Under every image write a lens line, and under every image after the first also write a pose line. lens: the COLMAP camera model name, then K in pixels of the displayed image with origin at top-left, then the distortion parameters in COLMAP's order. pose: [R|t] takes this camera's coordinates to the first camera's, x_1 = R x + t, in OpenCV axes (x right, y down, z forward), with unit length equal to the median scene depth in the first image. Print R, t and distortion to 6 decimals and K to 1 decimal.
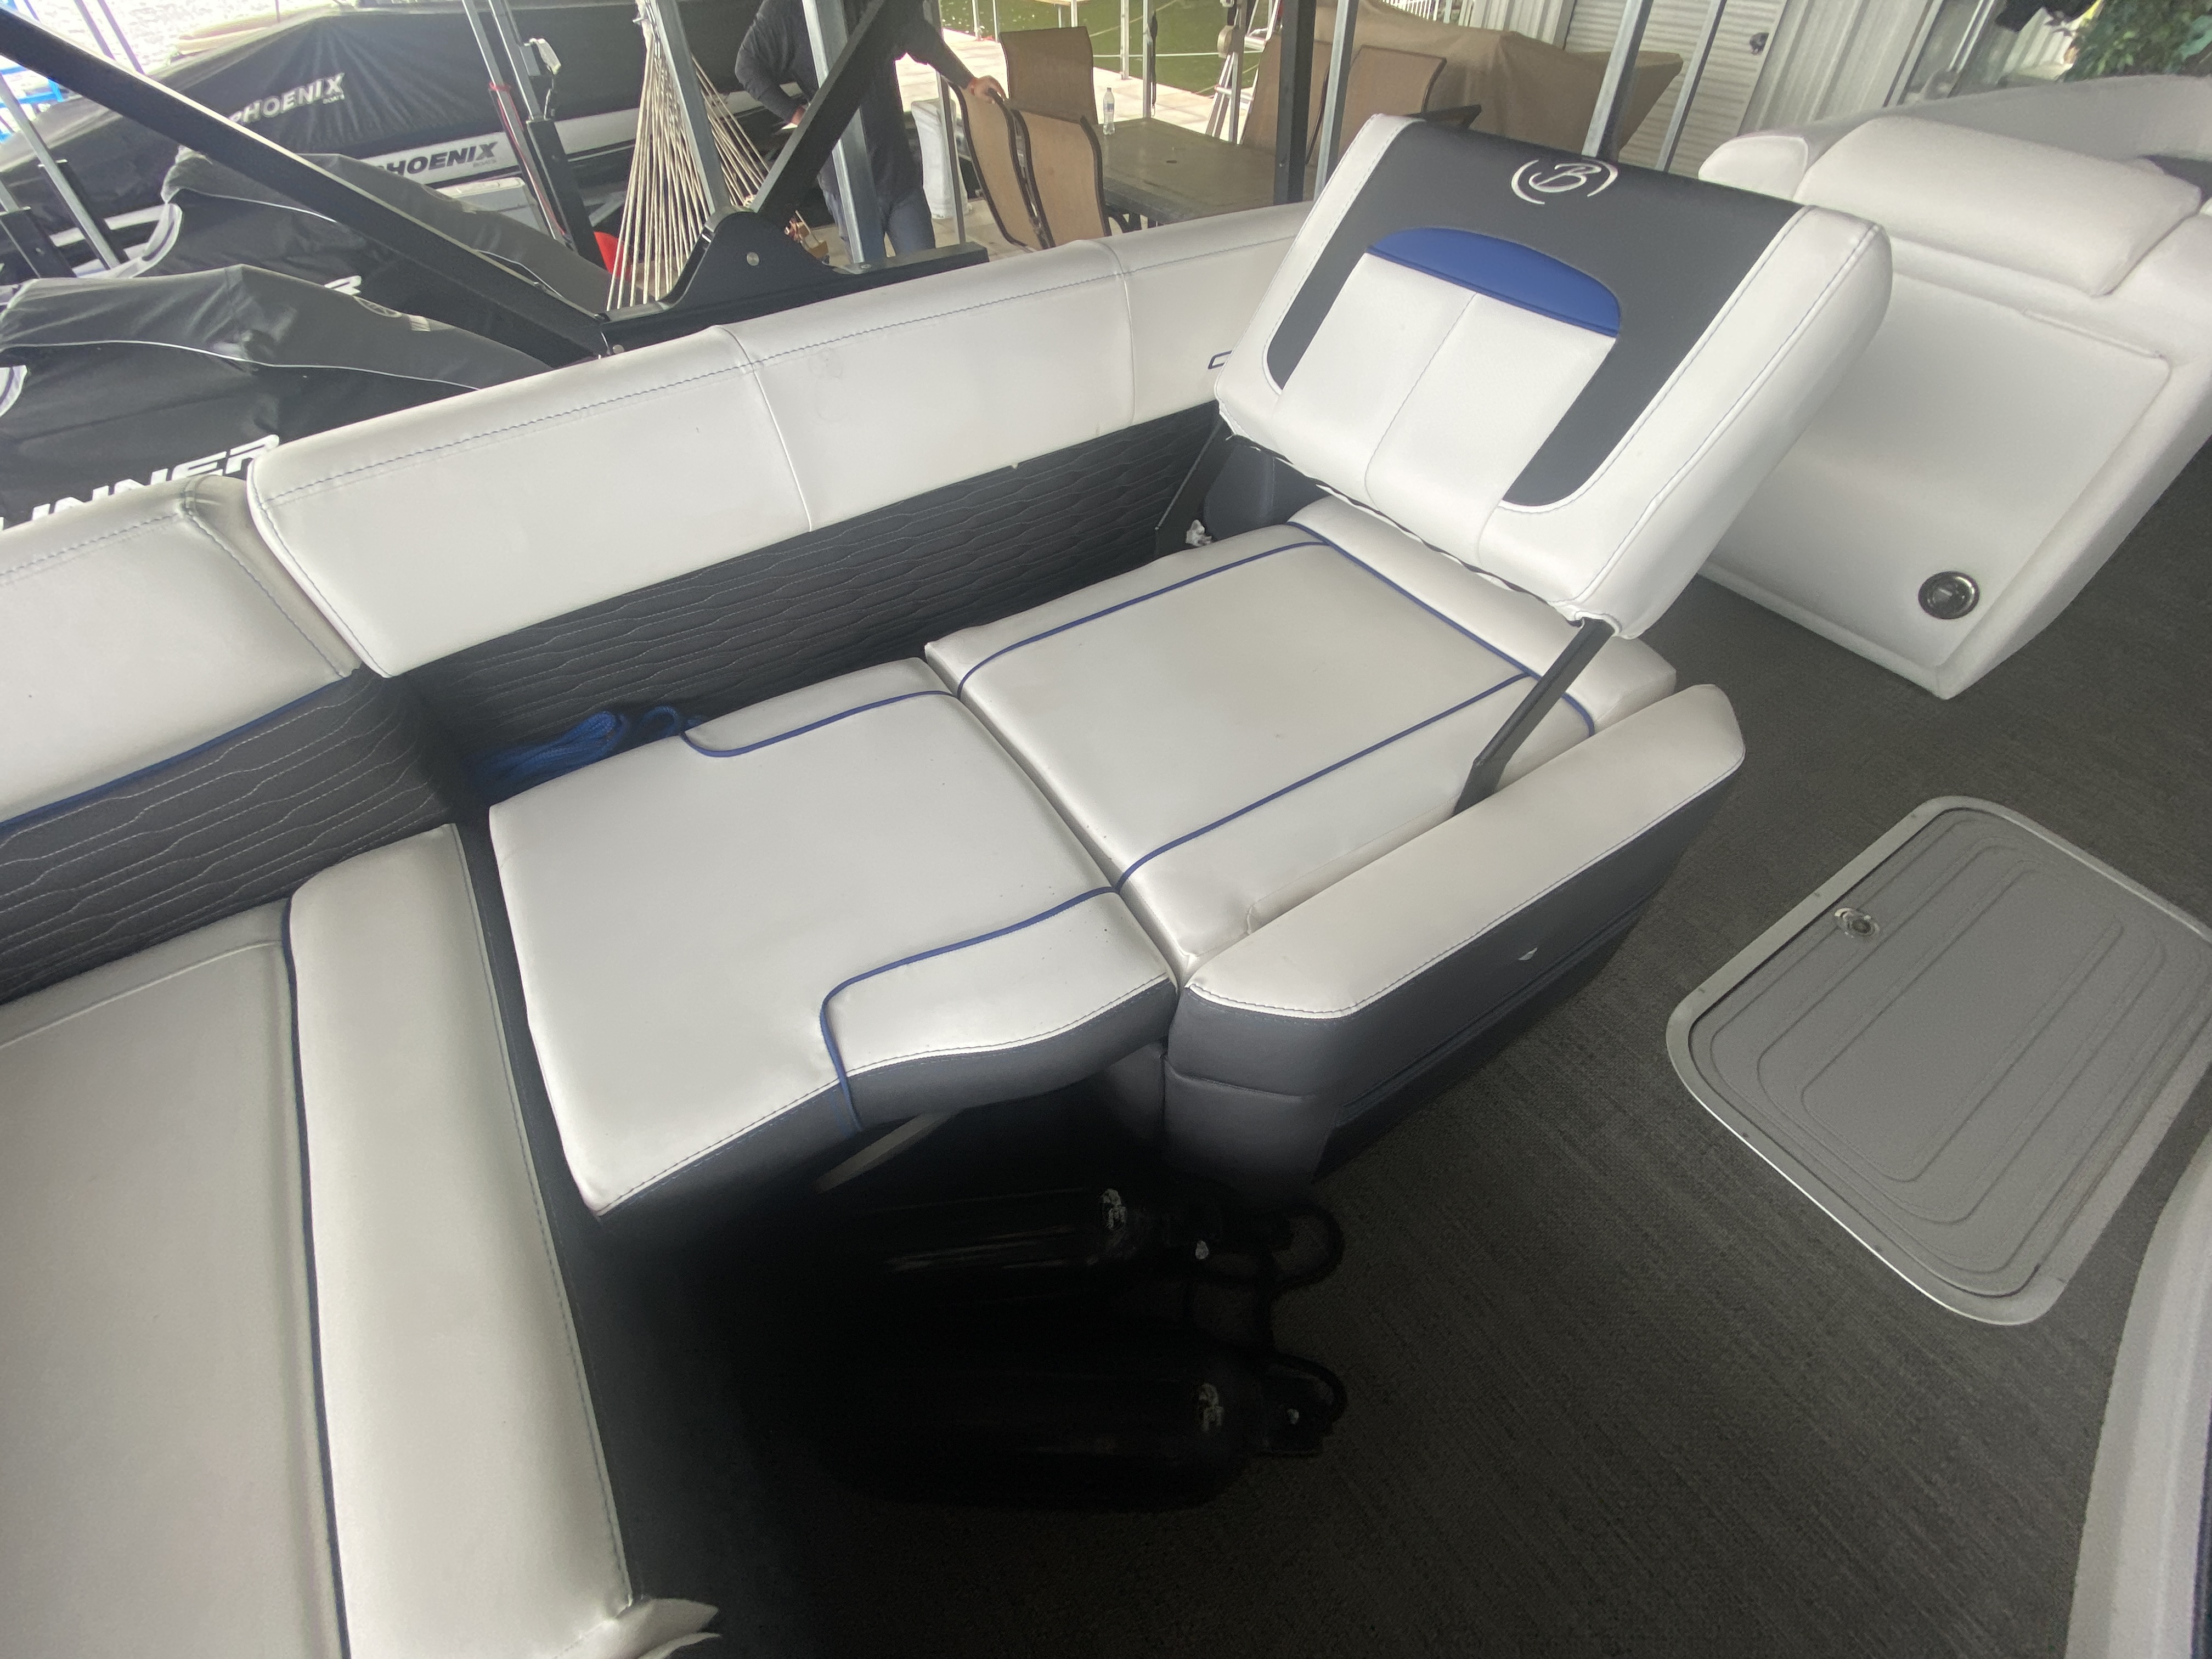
lens RADIAL K [[890.5, 0, 1116.9], [0, 890.5, 816.9], [0, 0, 1]] dist [-0.014176, -0.006942]
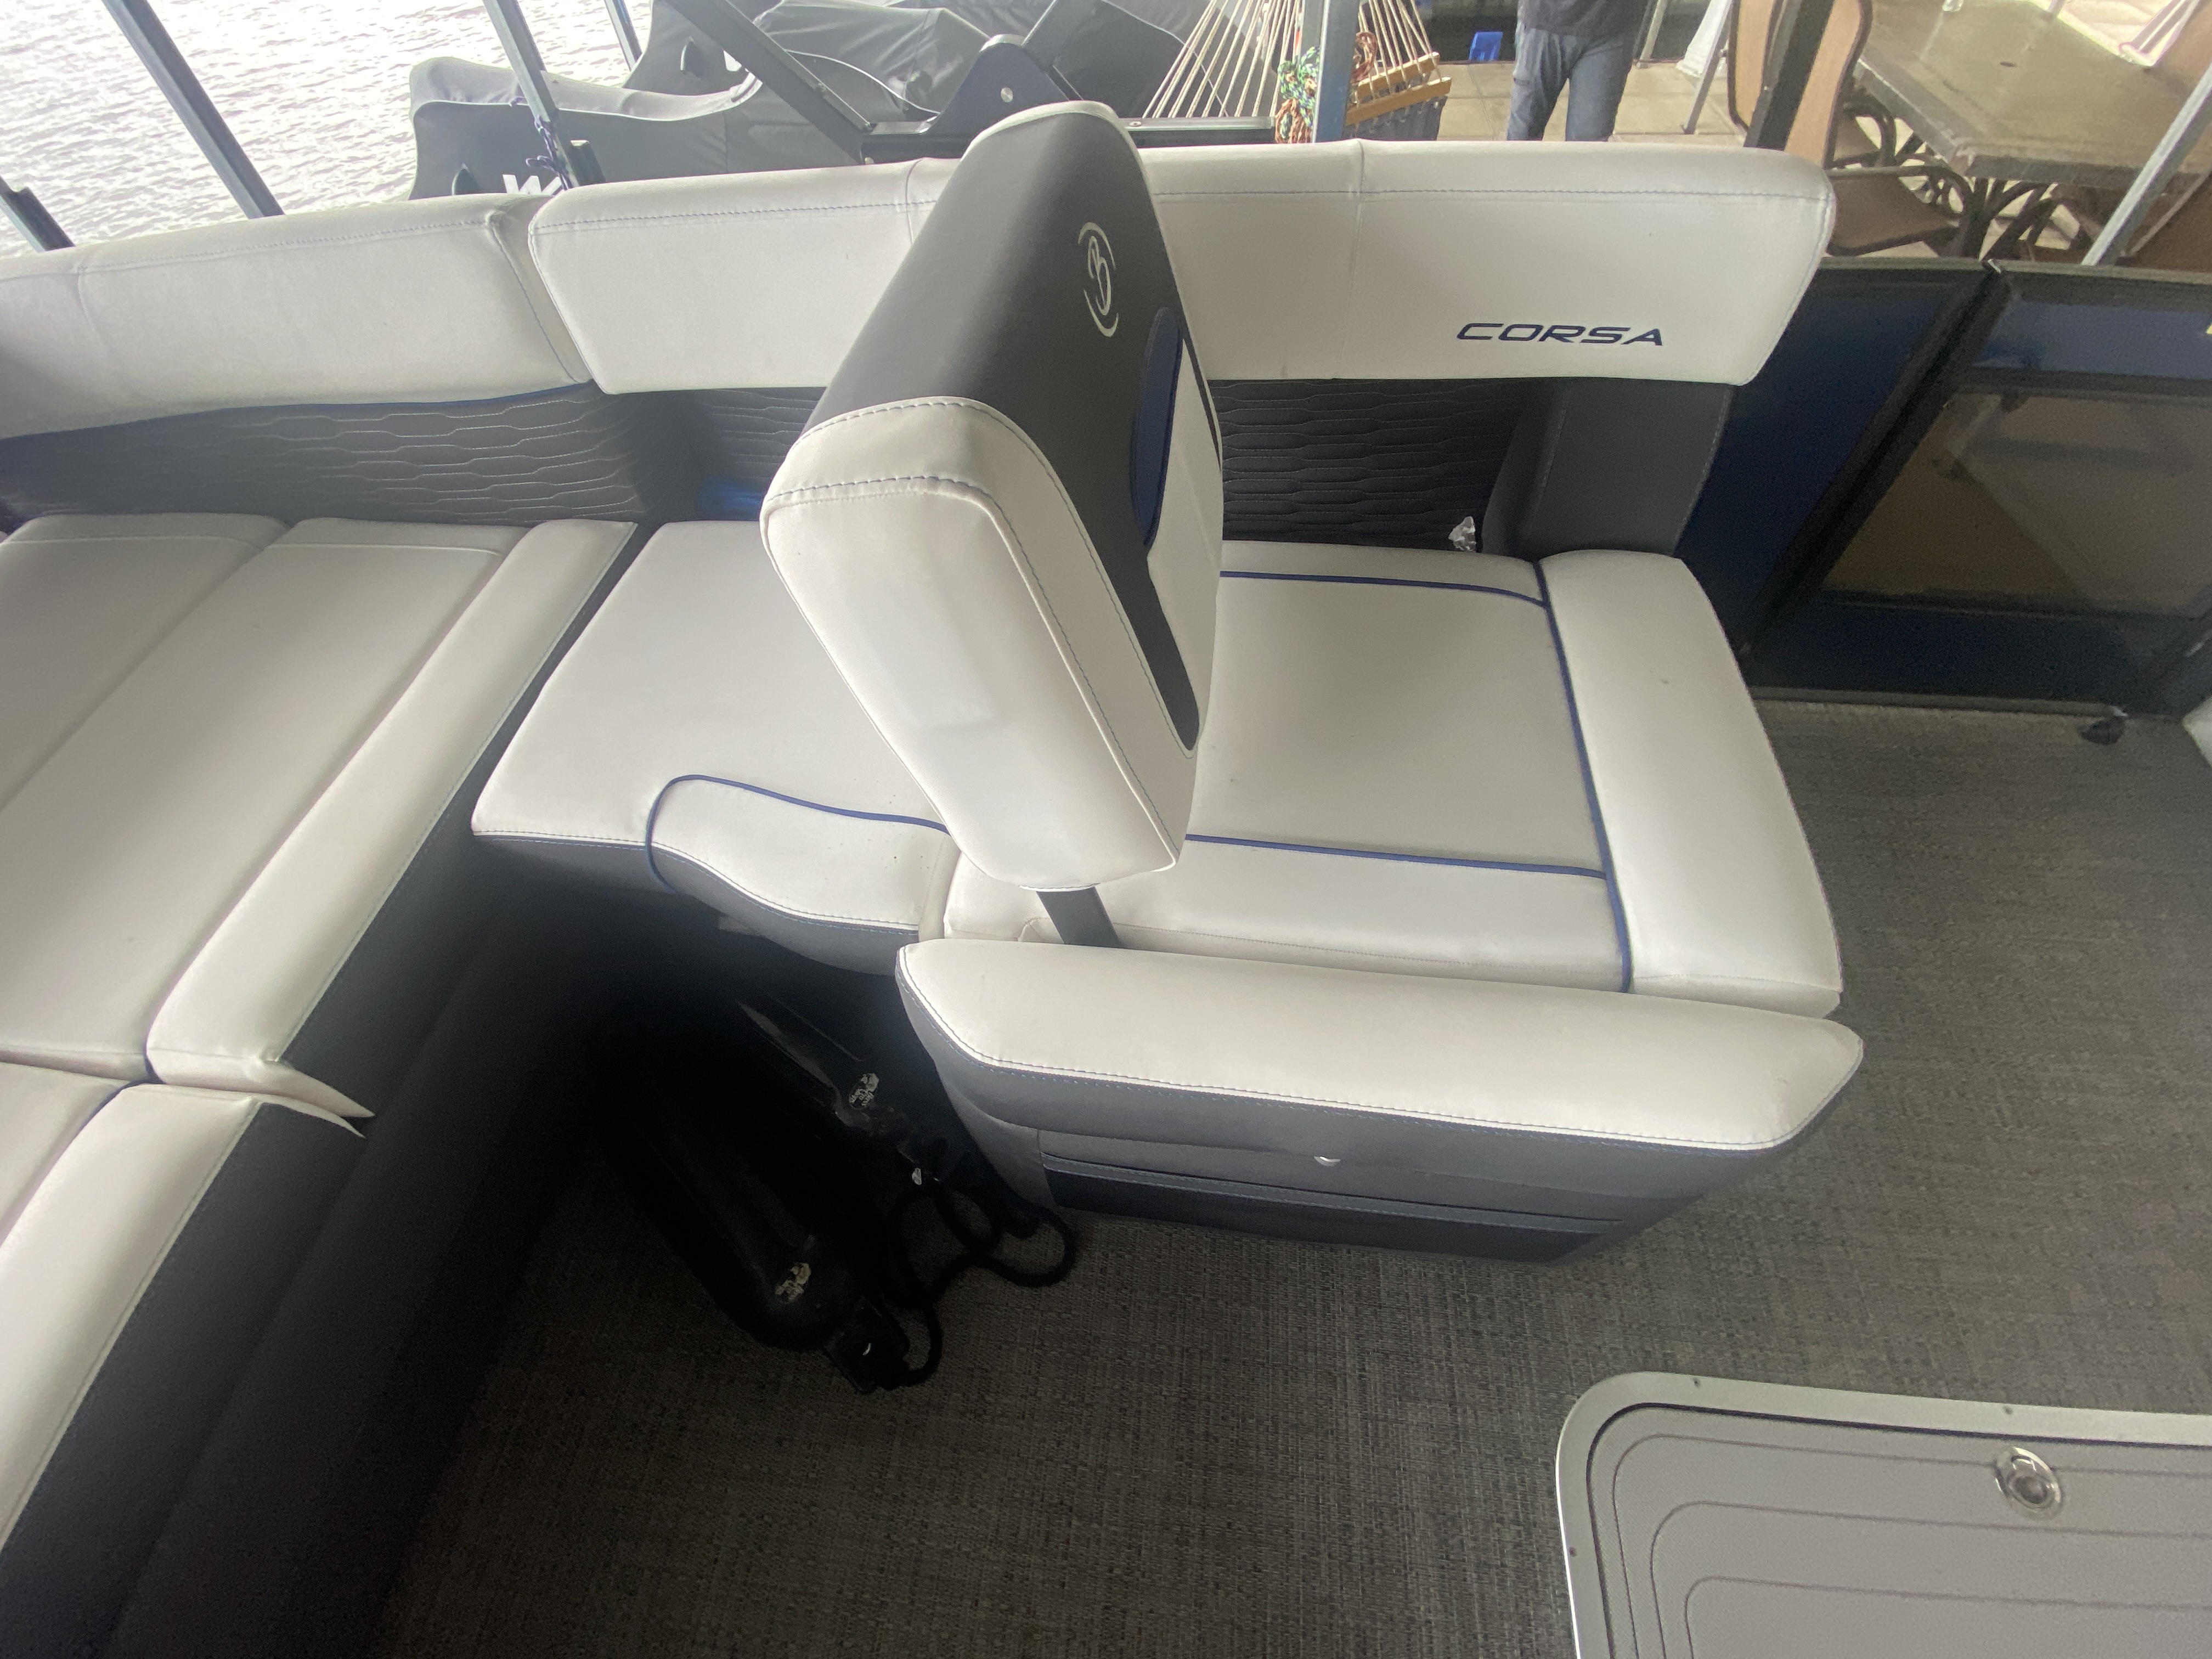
lens RADIAL K [[890.5, 0, 1112.4], [0, 890.5, 824.7], [0, 0, 1]] dist [-0.014176, -0.006942]
pose [[0.765904, 0.500949, -0.403040, 0.471281], [-0.440709, 0.865464, 0.238220, -0.211370], [0.468152, -0.004830, 0.883635, 0.187482]]
